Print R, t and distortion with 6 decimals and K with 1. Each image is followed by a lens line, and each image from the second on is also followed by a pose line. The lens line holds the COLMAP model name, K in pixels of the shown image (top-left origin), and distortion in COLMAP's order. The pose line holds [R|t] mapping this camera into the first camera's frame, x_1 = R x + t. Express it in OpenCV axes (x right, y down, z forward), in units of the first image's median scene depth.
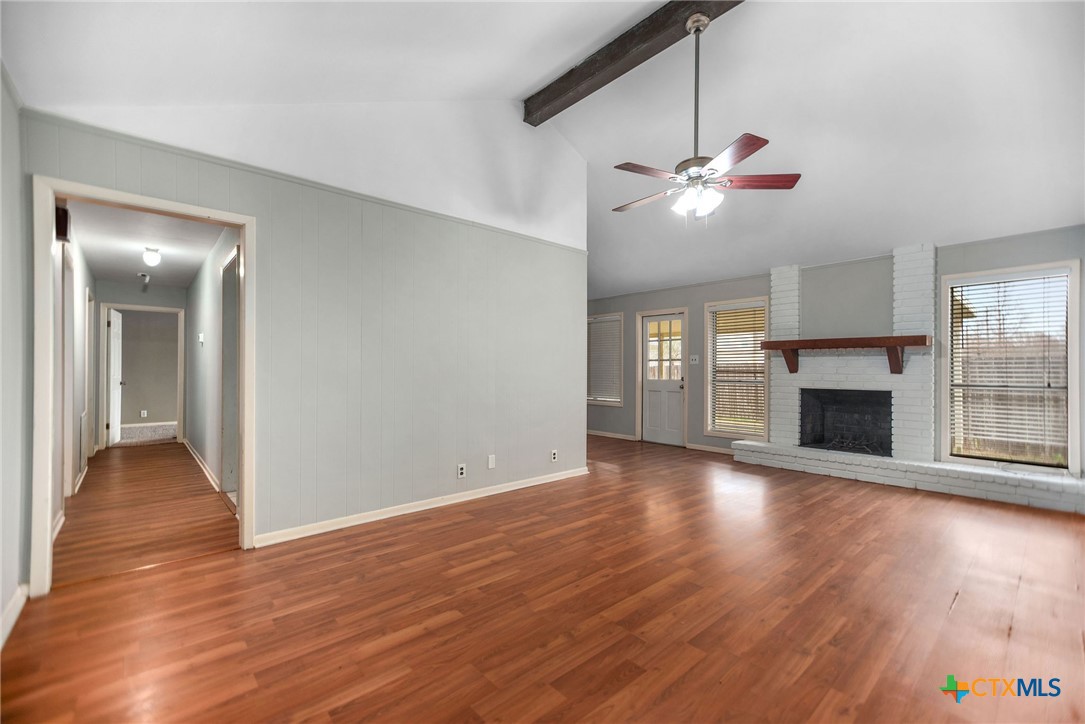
lens RADIAL K [[462.1, 0, 540.4], [0, 462.1, 367.3], [0, 0, 1]] dist [0.000596, 0.000383]
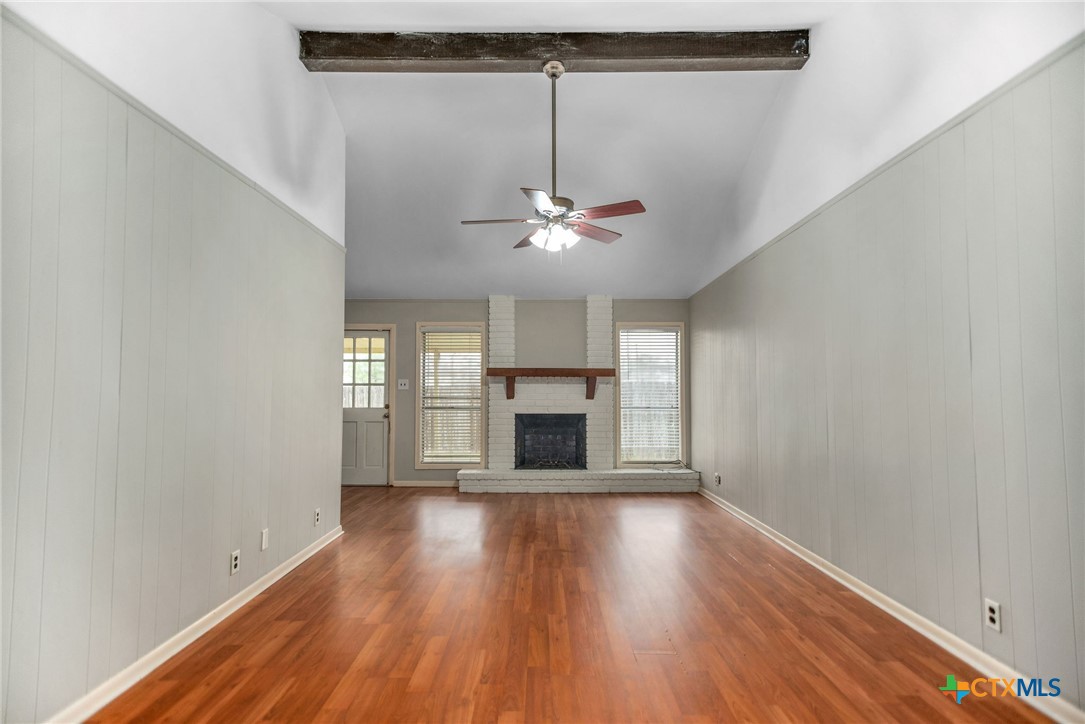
lens RADIAL K [[556.3, 0, 542.5], [0, 556.3, 363.1], [0, 0, 1]] dist [0.006875, 0.001246]
pose [[0.660233, 0.035398, 0.750226, -0.388389], [-0.002807, 0.998998, -0.044666, -0.014080], [-0.751056, 0.027384, 0.659671, 0.132537]]
